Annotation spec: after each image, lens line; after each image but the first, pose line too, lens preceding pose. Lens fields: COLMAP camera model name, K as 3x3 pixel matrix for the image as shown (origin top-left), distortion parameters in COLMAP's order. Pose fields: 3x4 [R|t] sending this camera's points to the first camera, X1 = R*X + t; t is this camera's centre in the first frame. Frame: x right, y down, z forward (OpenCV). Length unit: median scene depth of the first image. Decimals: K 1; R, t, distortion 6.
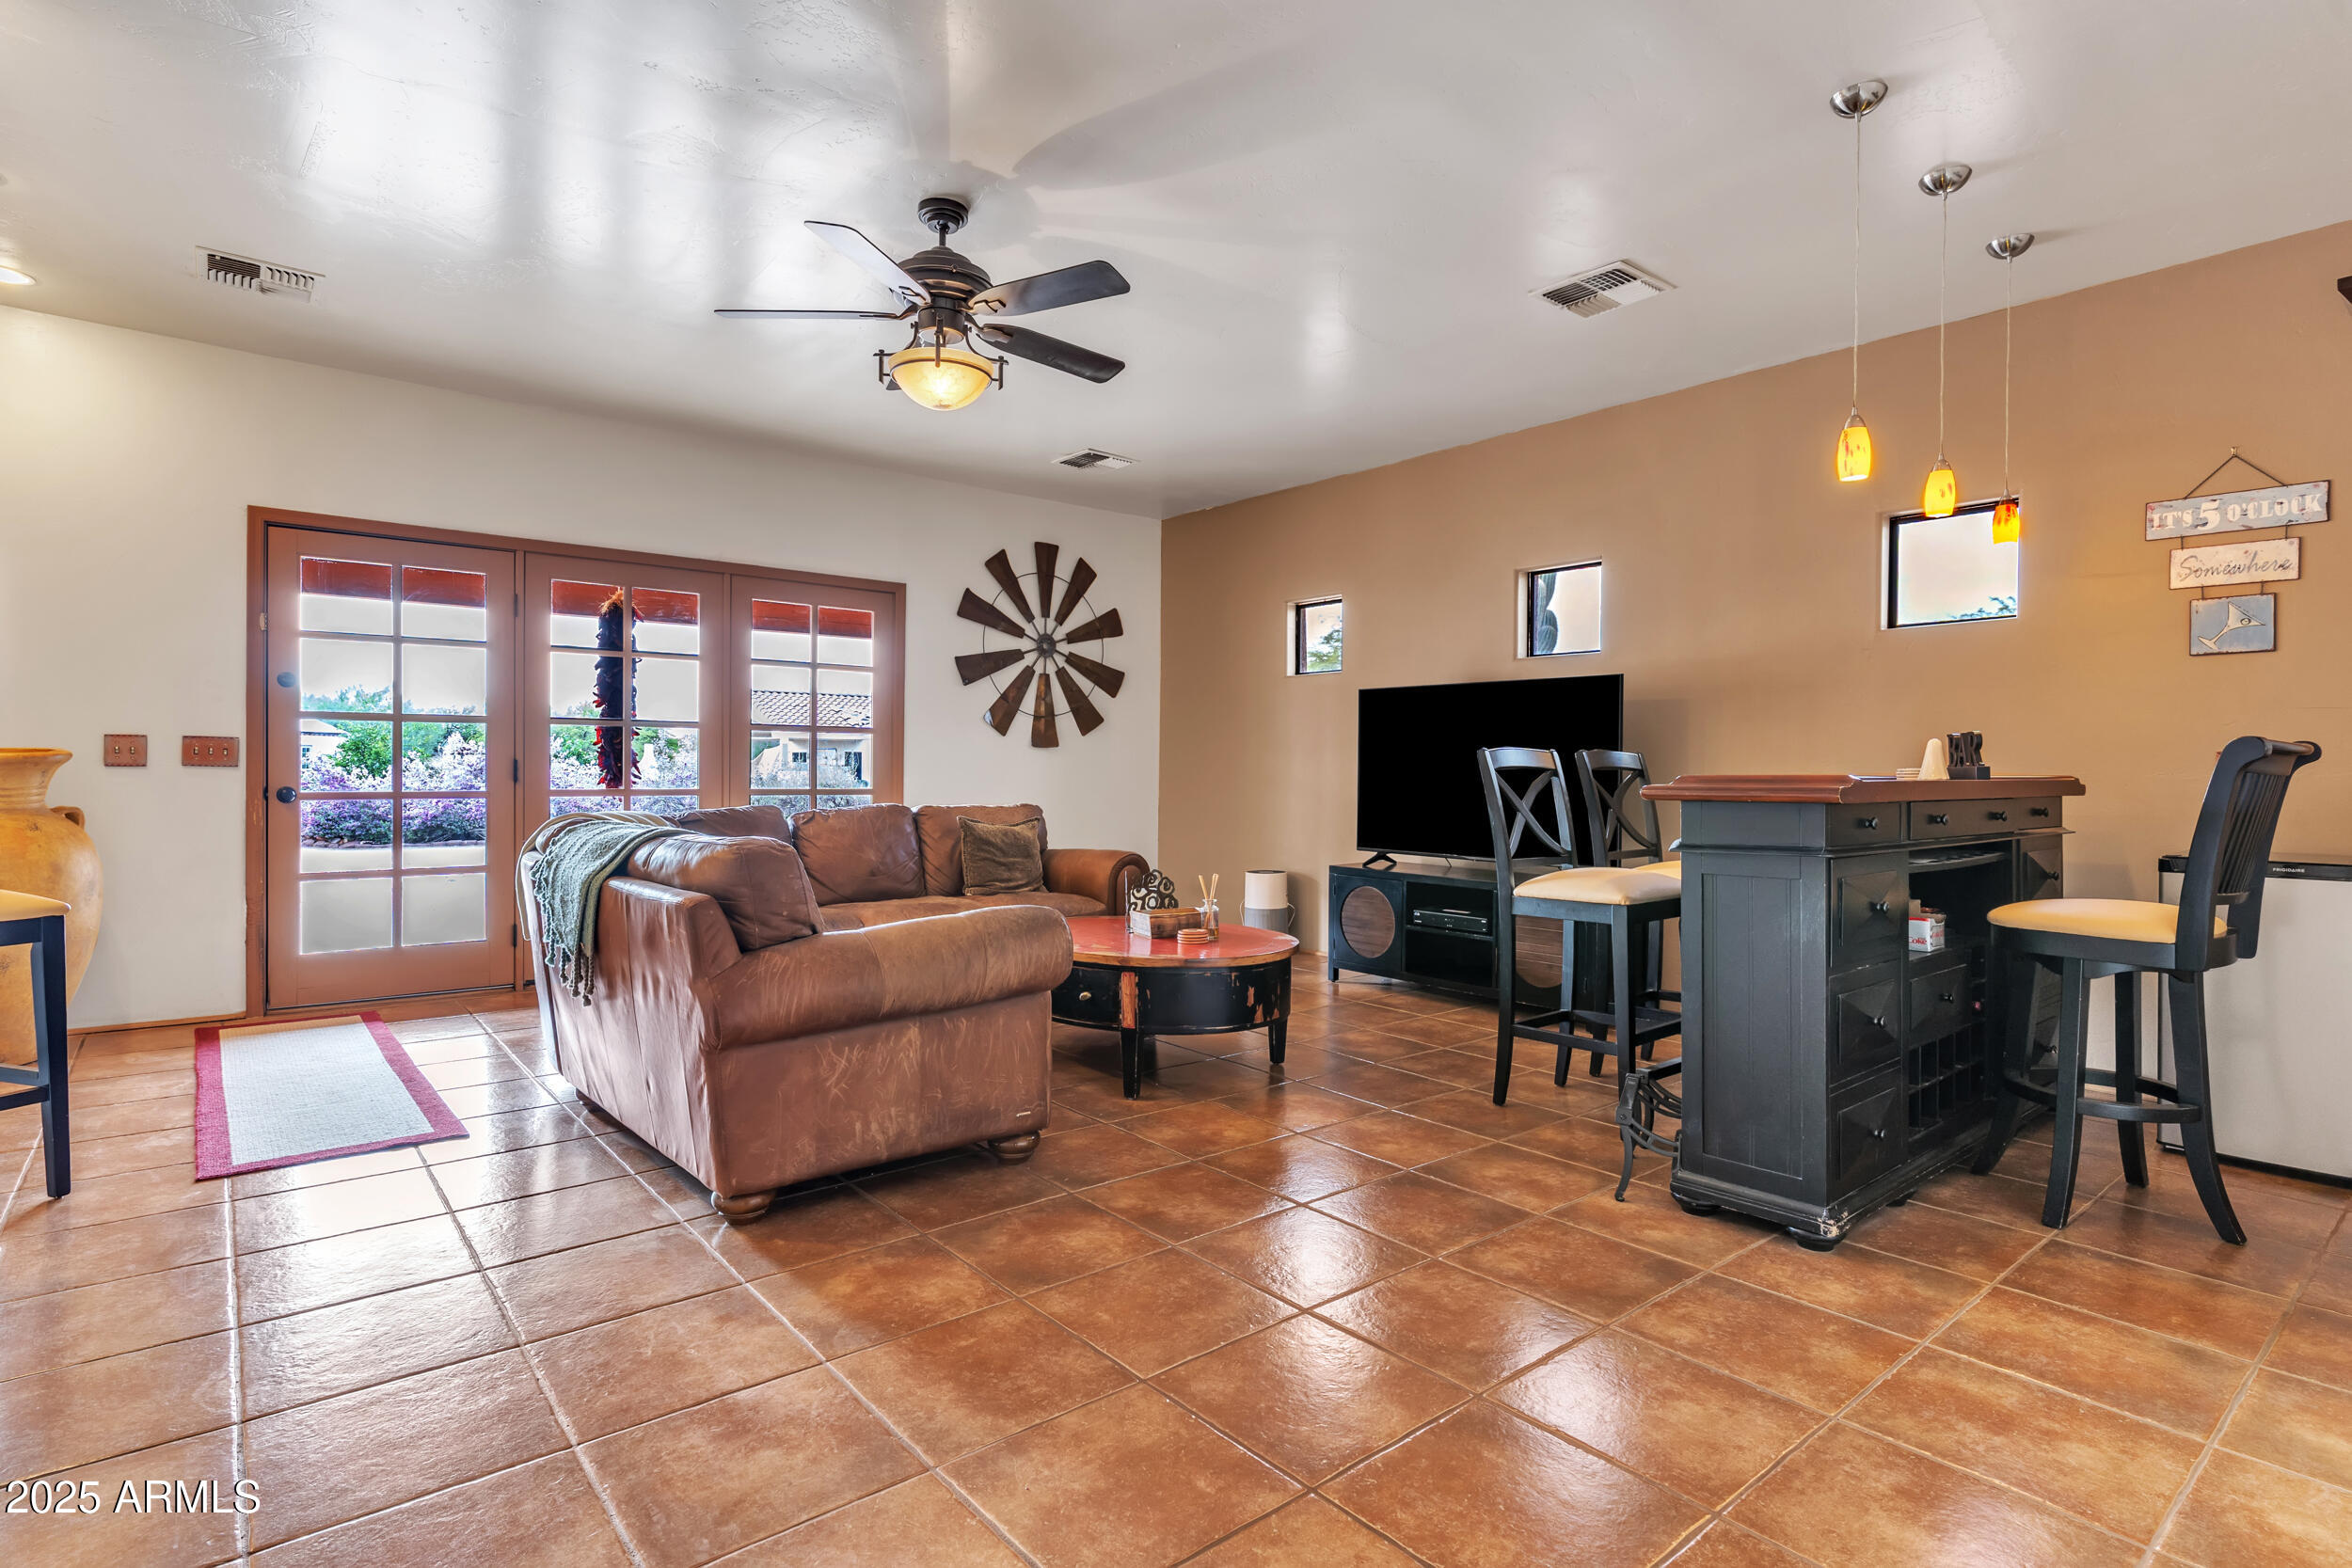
lens RADIAL K [[1155.9, 0, 1171.6], [0, 1155.9, 779.9], [0, 0, 1]] dist [0.001002, -0.000111]
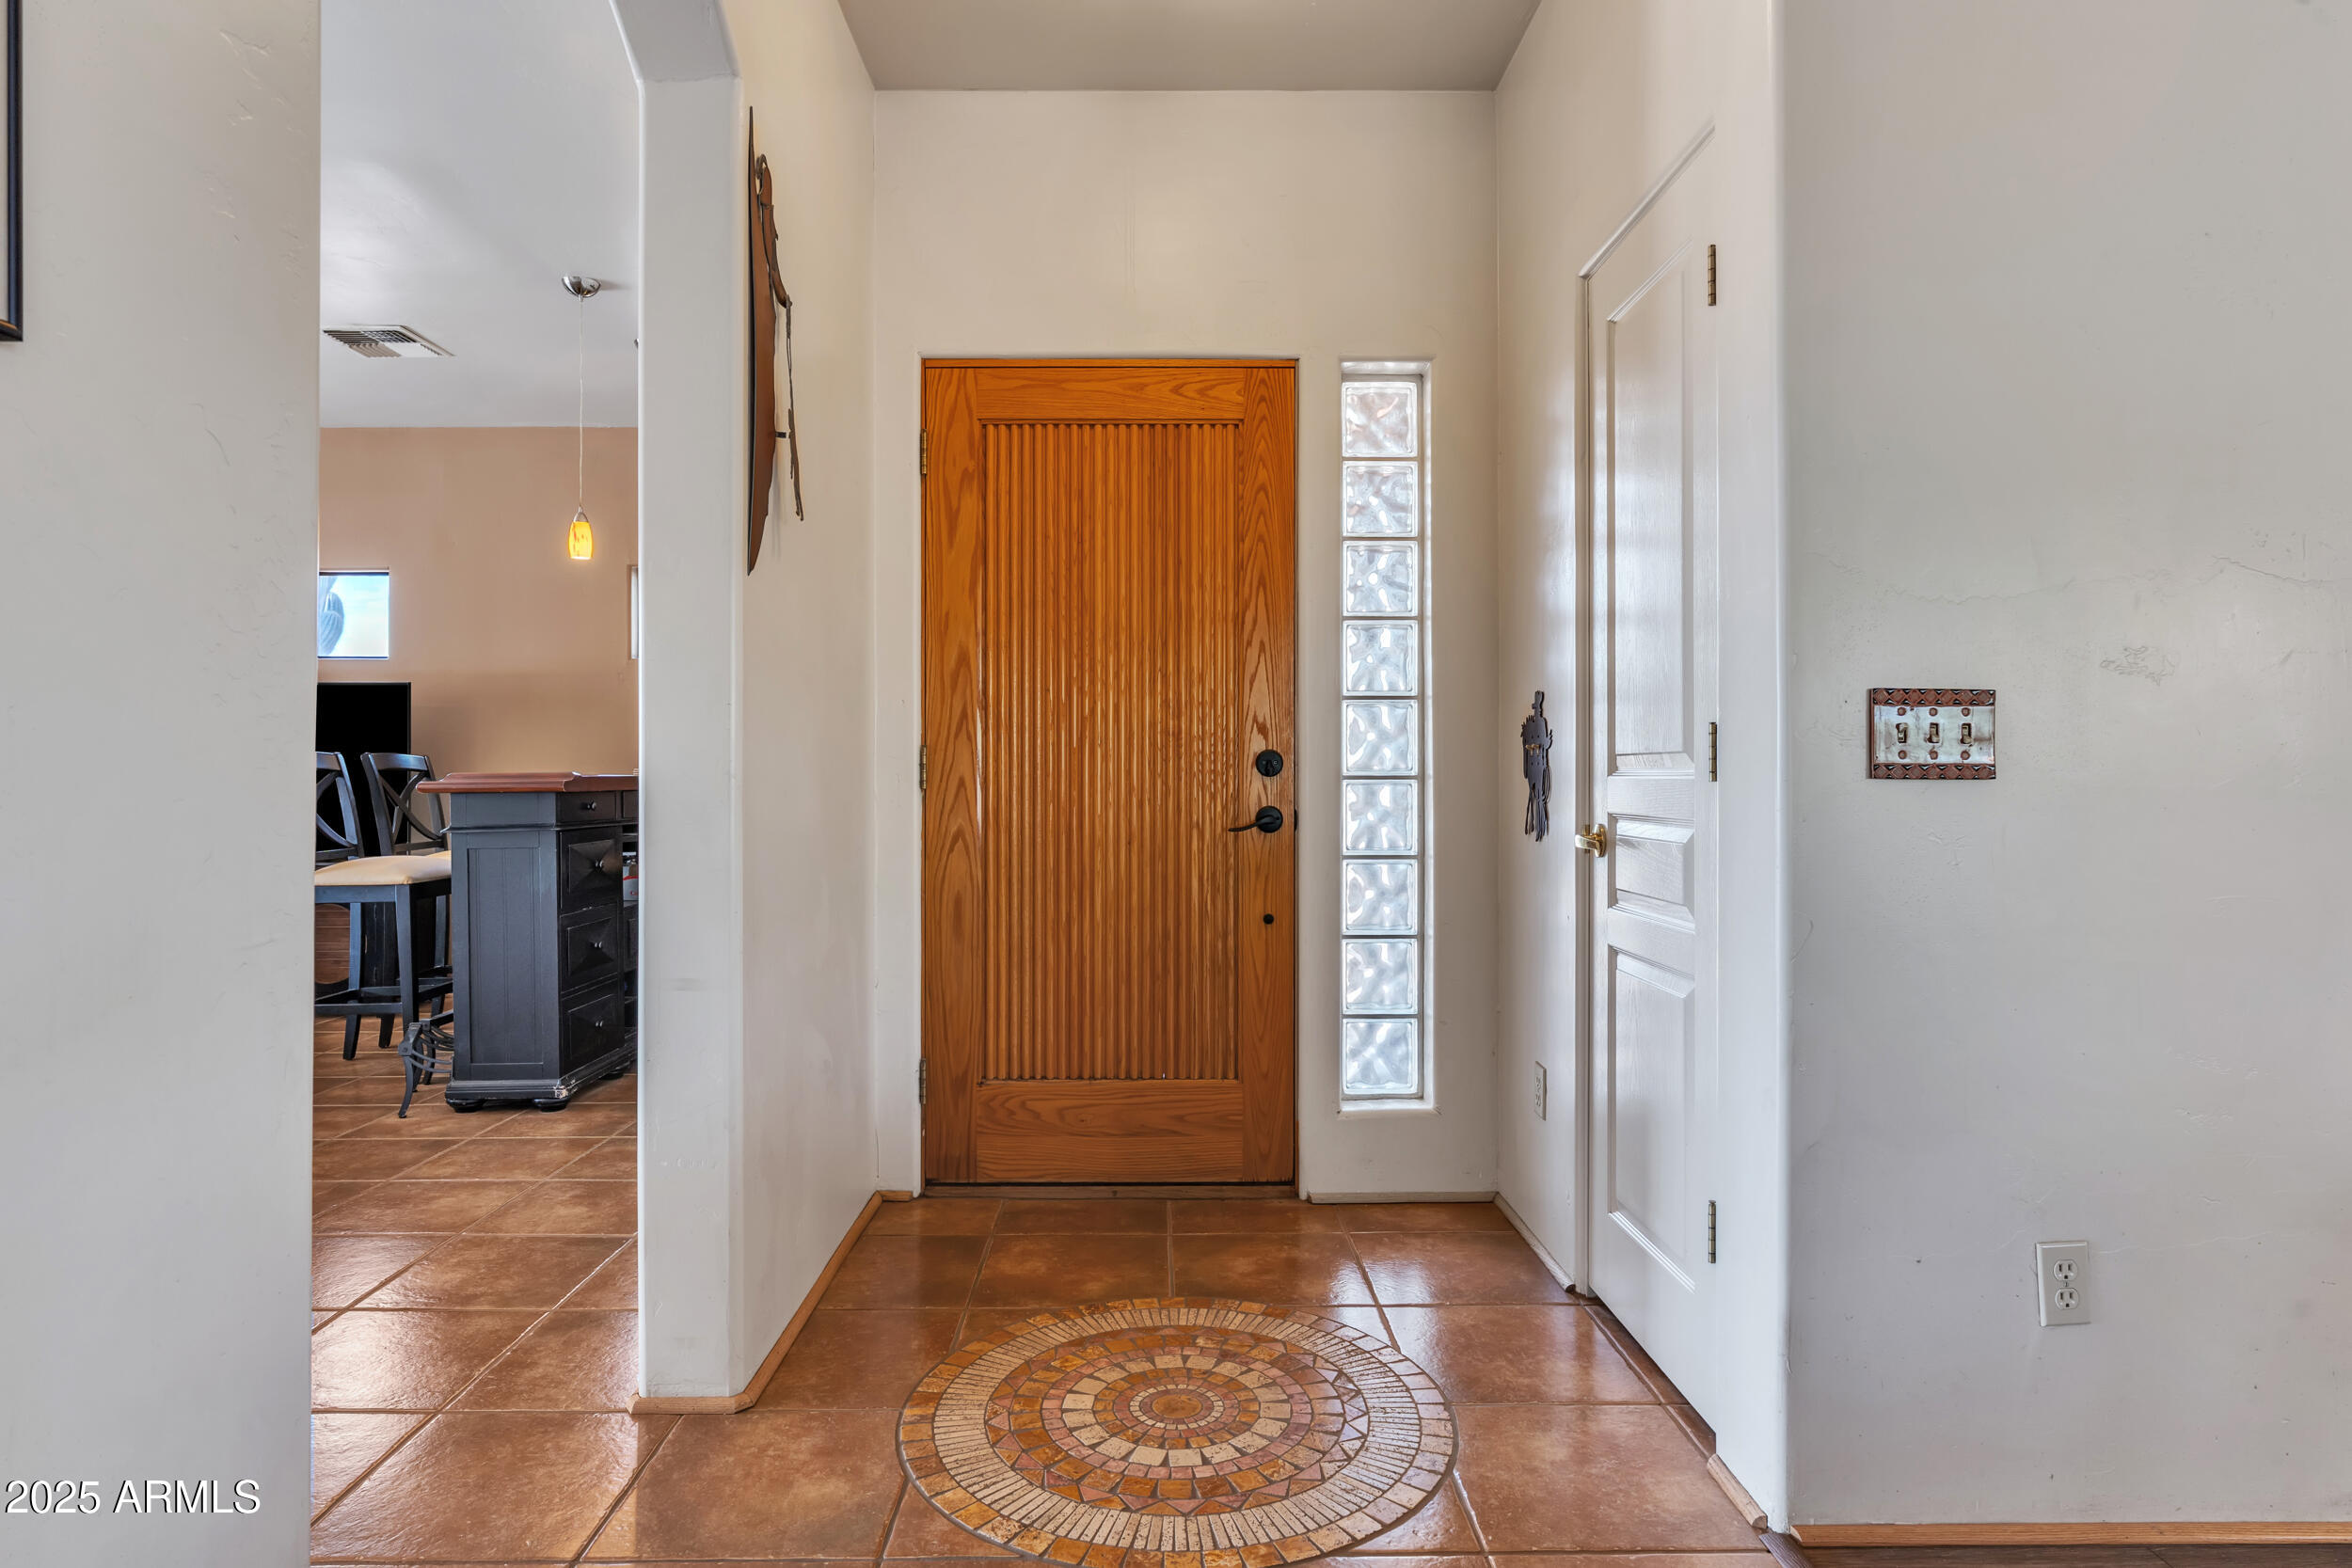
lens RADIAL K [[1301.9, 0, 1170.0], [0, 1301.9, 779.5], [0, 0, 1]] dist [-0.006448, -0.001912]
pose [[0.630519, -0.005664, 0.776153, -0.144006], [0.009418, 0.999956, -0.000354, 0.009443], [-0.776116, 0.007533, 0.630545, -0.435797]]
